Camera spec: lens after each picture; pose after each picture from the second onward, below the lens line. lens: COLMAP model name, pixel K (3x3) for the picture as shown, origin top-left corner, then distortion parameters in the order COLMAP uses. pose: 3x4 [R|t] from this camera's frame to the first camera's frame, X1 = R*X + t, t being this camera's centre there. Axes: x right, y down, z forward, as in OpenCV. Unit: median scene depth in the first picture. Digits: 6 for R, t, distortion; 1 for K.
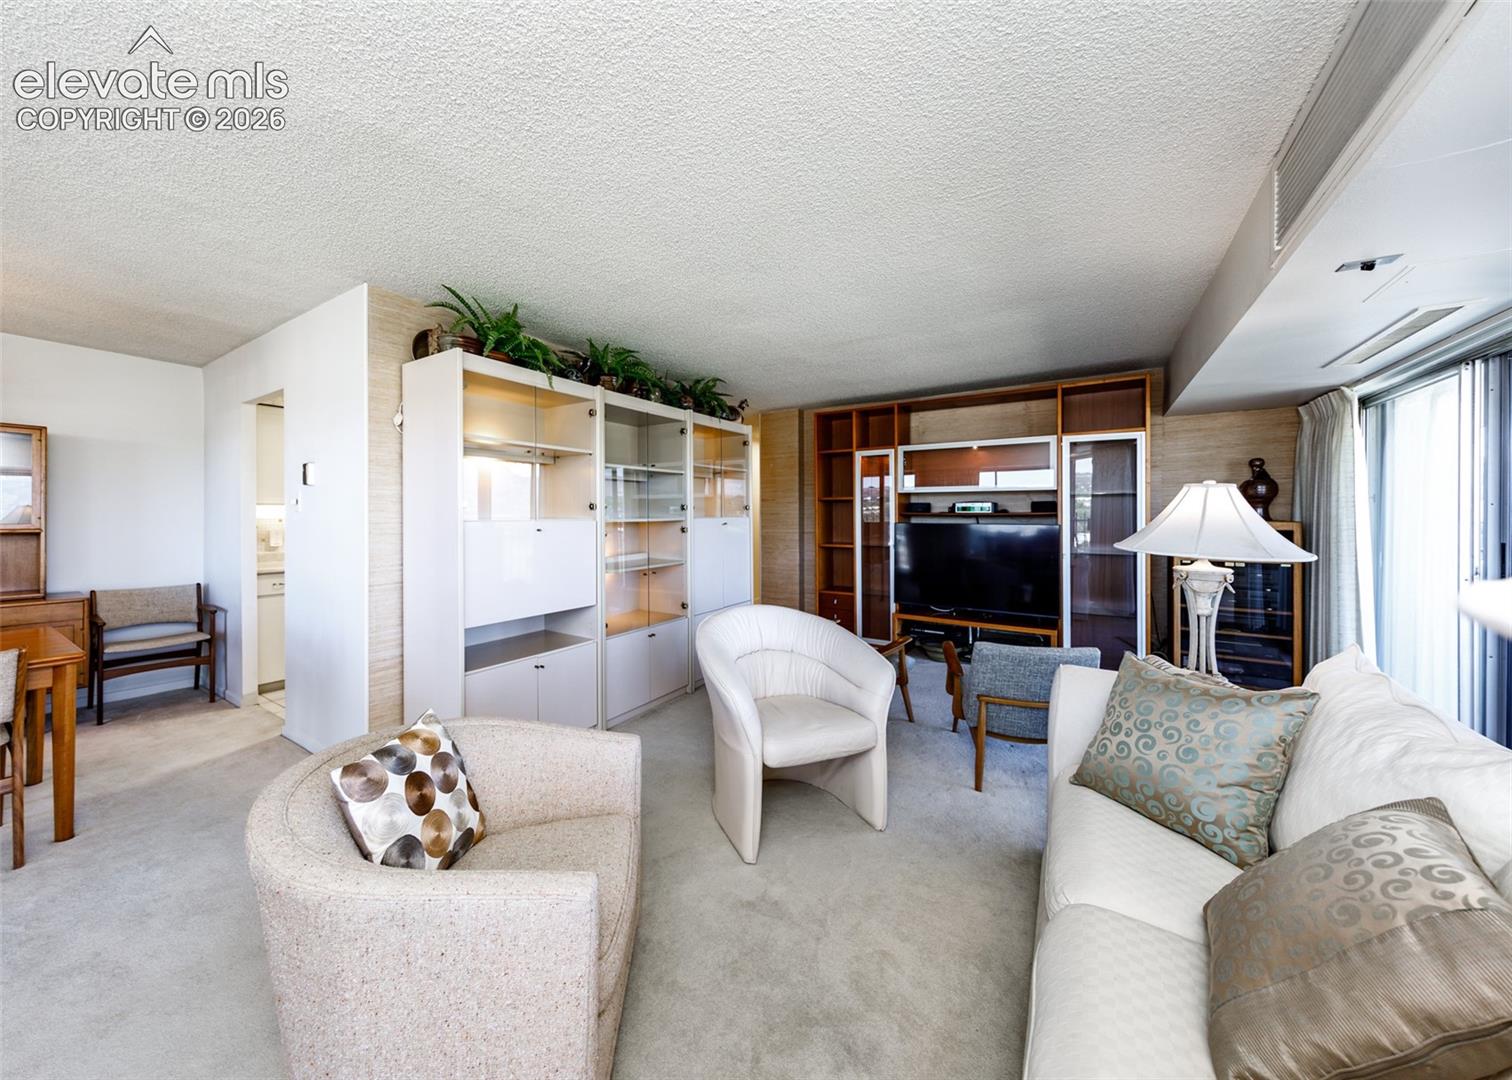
lens RADIAL K [[551.8, 0, 715.3], [0, 551.8, 511.7], [0, 0, 1]] dist [0.001500, -0.000140]
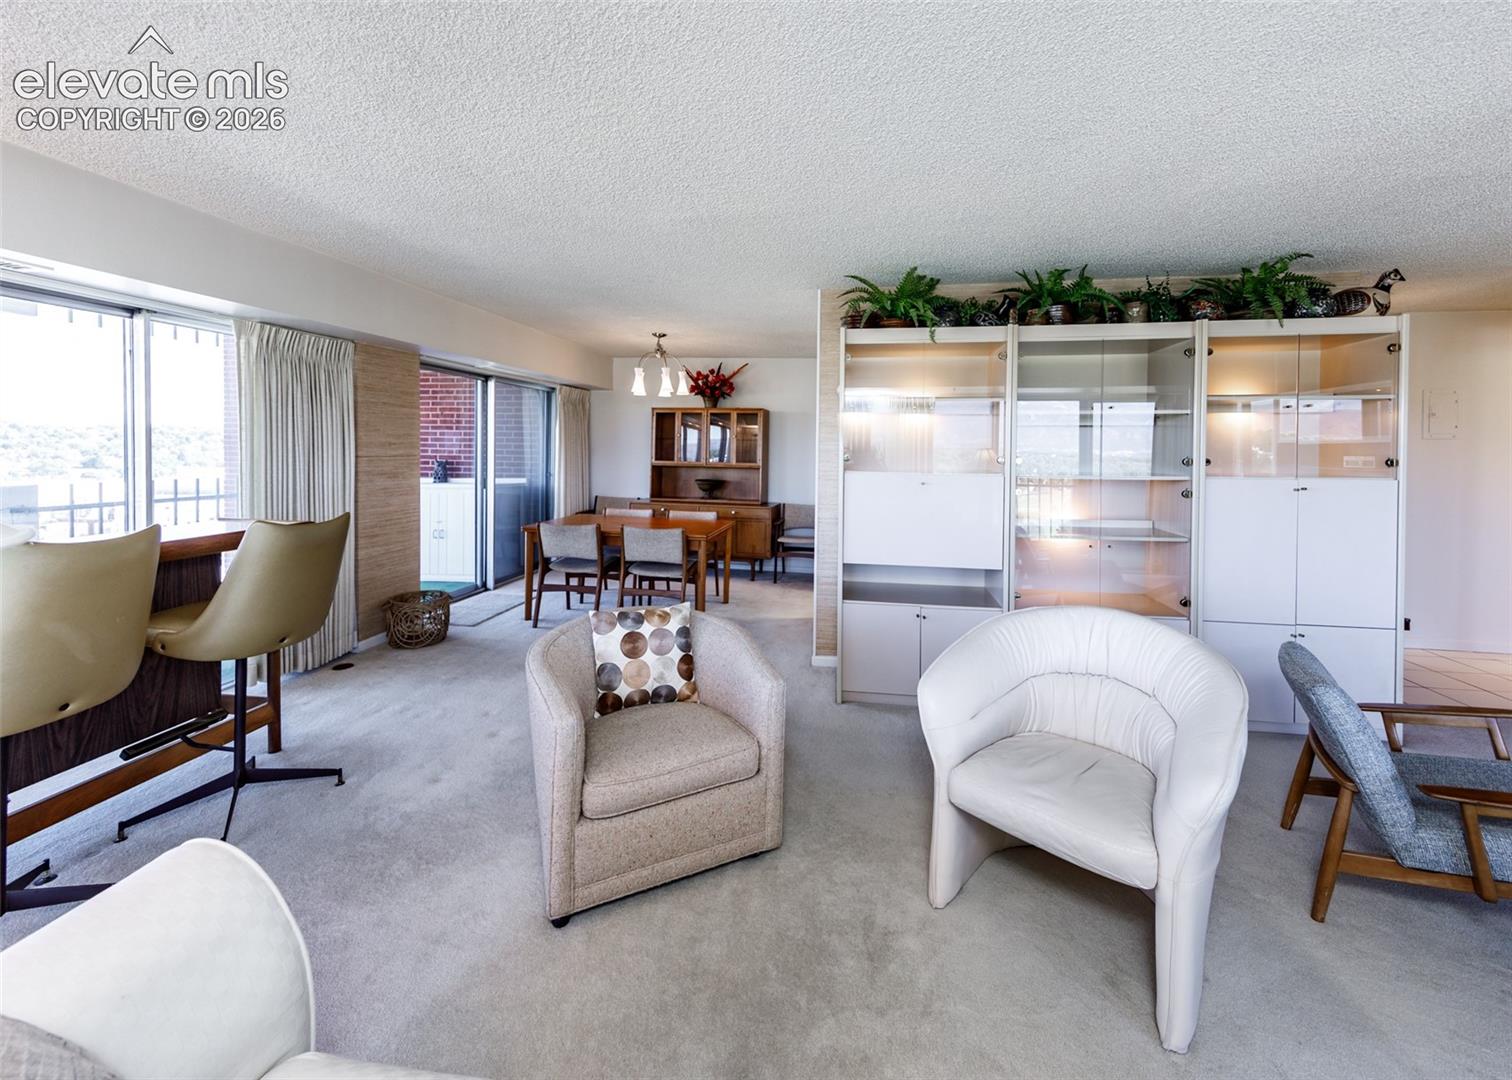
lens RADIAL K [[572.9, 0, 788.0], [0, 572.9, 457.6], [0, 0, 1]] dist [0.001628, 0.000137]
pose [[0.429995, 0.019801, -0.902614, 0.486524], [-0.007424, 0.999803, 0.018396, -0.029450], [0.902801, -0.001209, 0.430058, 0.290436]]
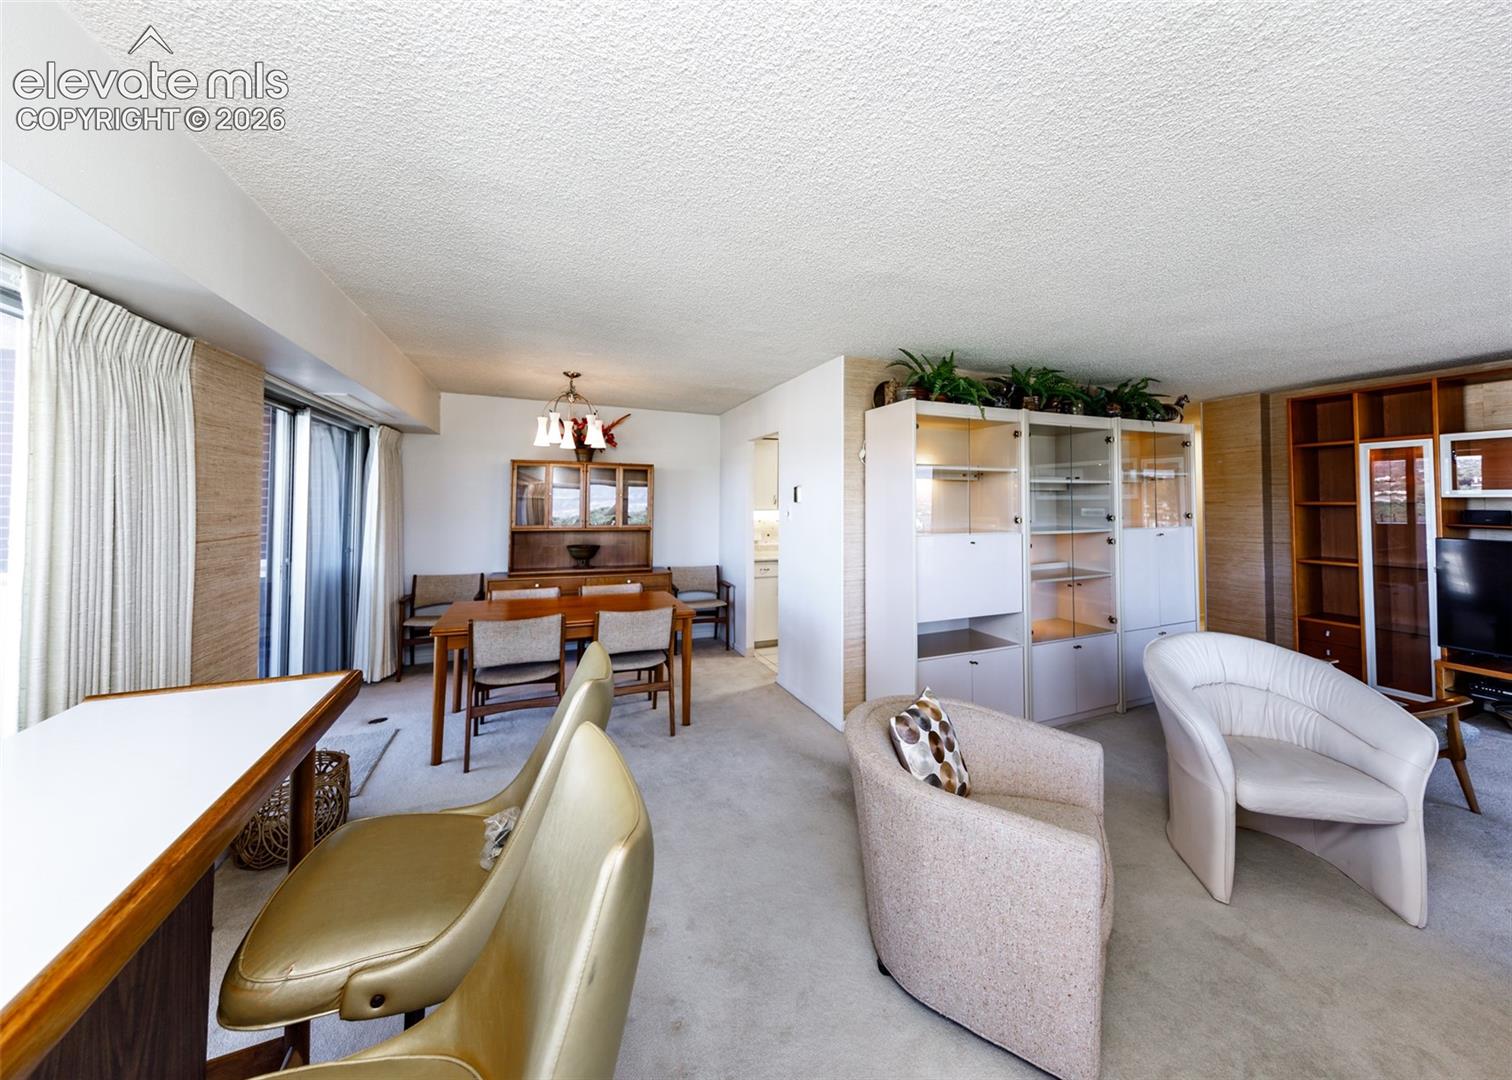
lens RADIAL K [[555.7, 0, 769.4], [0, 555.7, 485.0], [0, 0, 1]] dist [-0.000274, -0.000057]
pose [[0.844556, -0.012733, -0.535316, -0.052840], [-0.000764, 0.999688, -0.024984, -0.053047], [0.535466, 0.021509, 0.844283, -0.188399]]
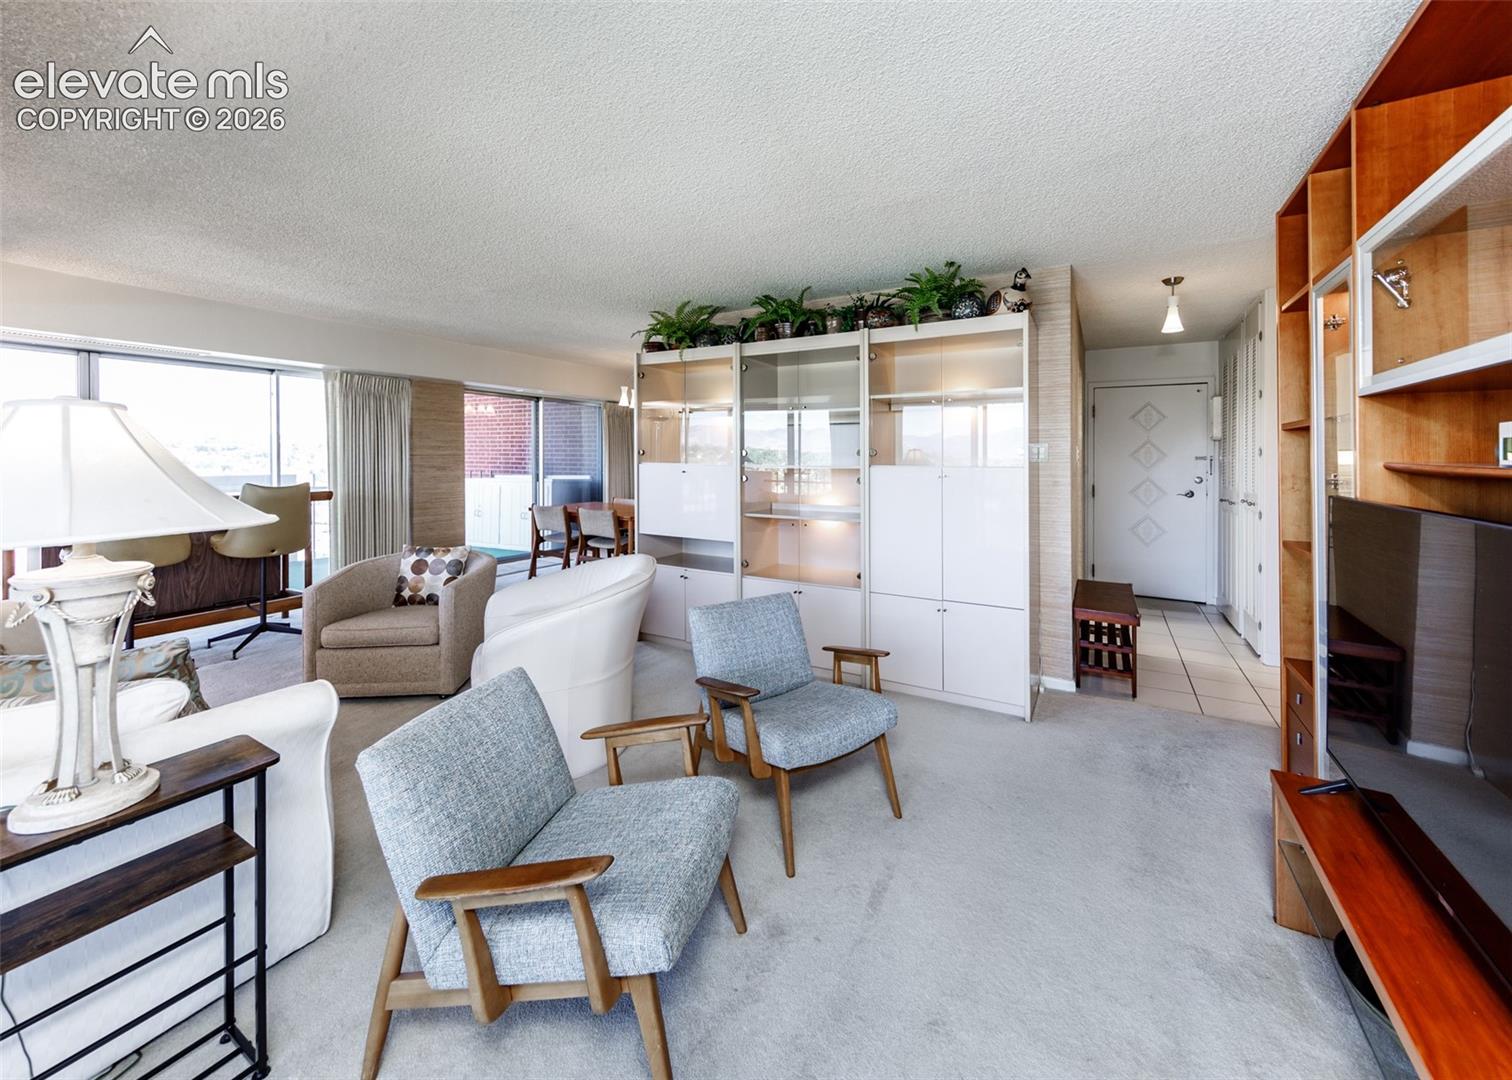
lens RADIAL K [[581.5, 0, 826.3], [0, 581.5, 464.9], [0, 0, 1]] dist [-0.000263, -0.000131]
pose [[0.109774, 0.016028, -0.993827, 0.983367], [-0.002712, 0.999871, 0.015826, -0.004809], [0.993953, 0.000958, 0.109803, 1.079341]]
